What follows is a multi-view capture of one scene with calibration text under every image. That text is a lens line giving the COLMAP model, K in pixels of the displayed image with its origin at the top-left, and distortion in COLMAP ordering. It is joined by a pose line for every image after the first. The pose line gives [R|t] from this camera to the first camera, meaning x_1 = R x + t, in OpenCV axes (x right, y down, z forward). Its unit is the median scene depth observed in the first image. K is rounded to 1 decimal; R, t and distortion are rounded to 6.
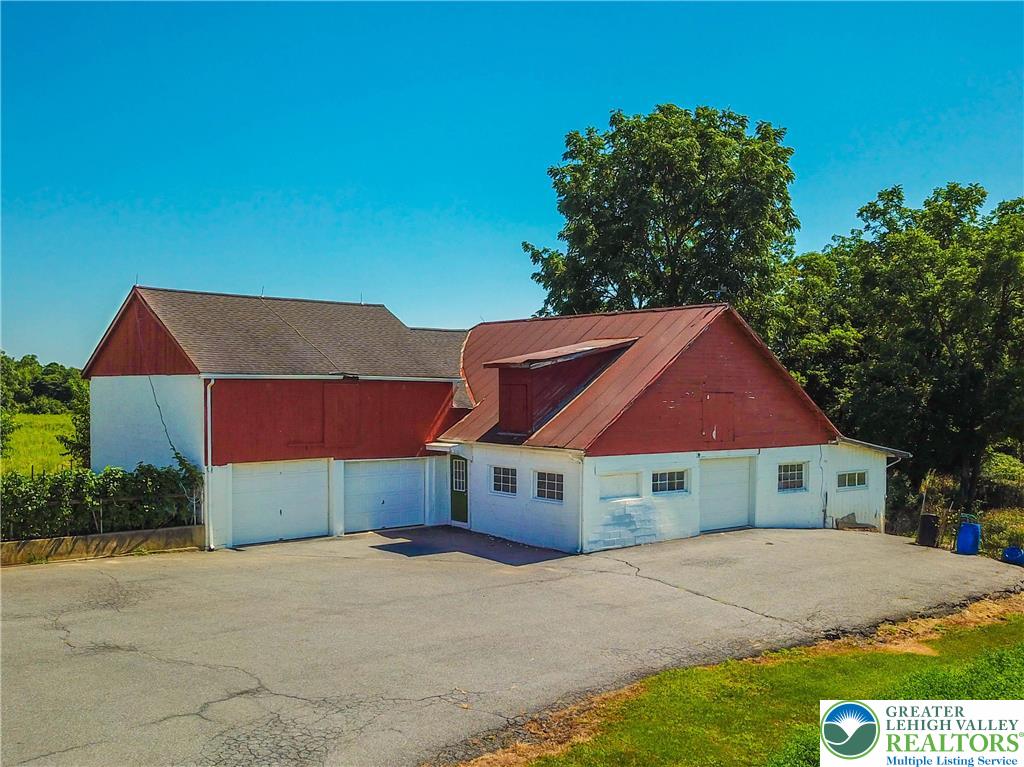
lens RADIAL K [[1024.5, 0, 512.5], [0, 1024.5, 441.7], [0, 0, 1]] dist [0.143410, -0.464598]
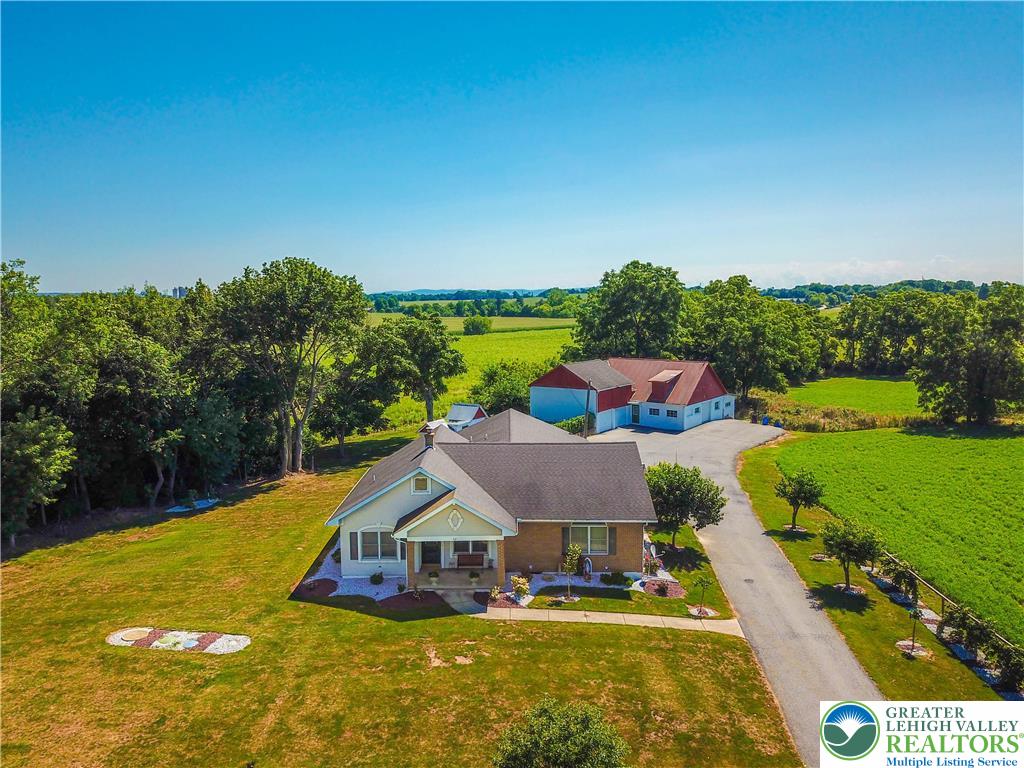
lens RADIAL K [[811.9, 0, 494.8], [0, 811.9, 366.2], [0, 0, 1]] dist [0.007172, -0.002659]
pose [[0.968957, -0.033264, 0.244980, -1.232719], [0.022982, 0.998736, 0.044709, -0.260671], [-0.246158, -0.037691, 0.968497, -1.622798]]
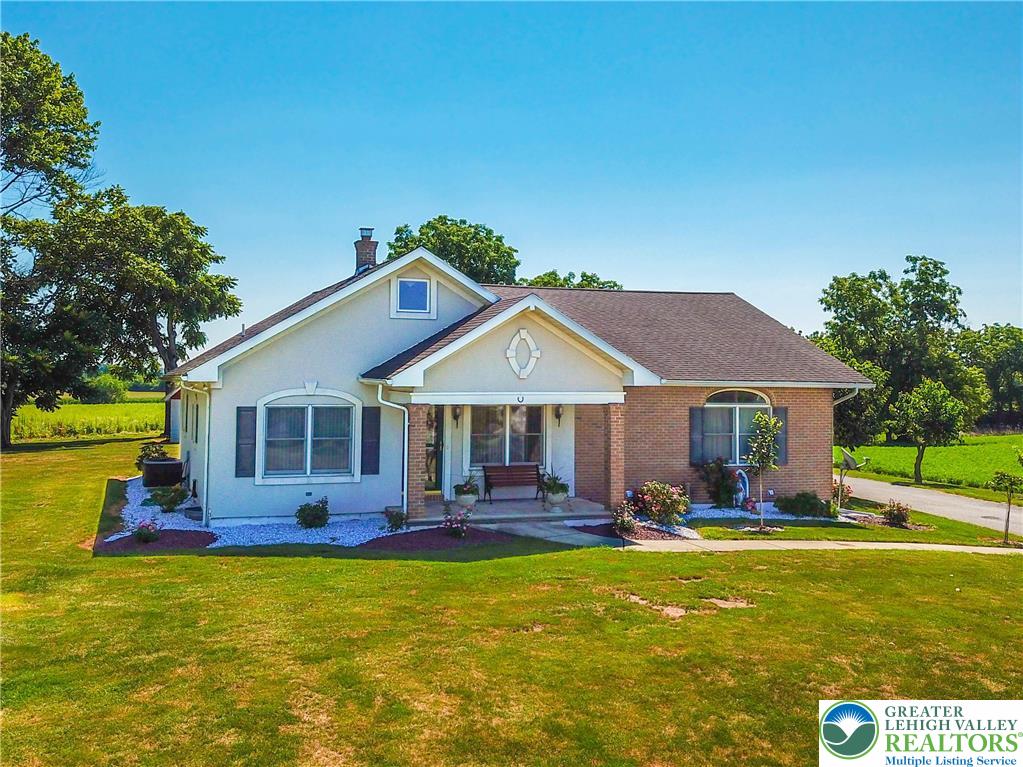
lens RADIAL K [[1068.6, 0, 511.5], [0, 1068.6, 383.5], [0, 0, 1]] dist [0.015985, -0.014670]
pose [[0.817778, 0.005100, 0.575512, -1.398336], [0.019755, 0.999123, -0.036925, 0.069053], [-0.575195, 0.041566, 0.816959, -0.985363]]
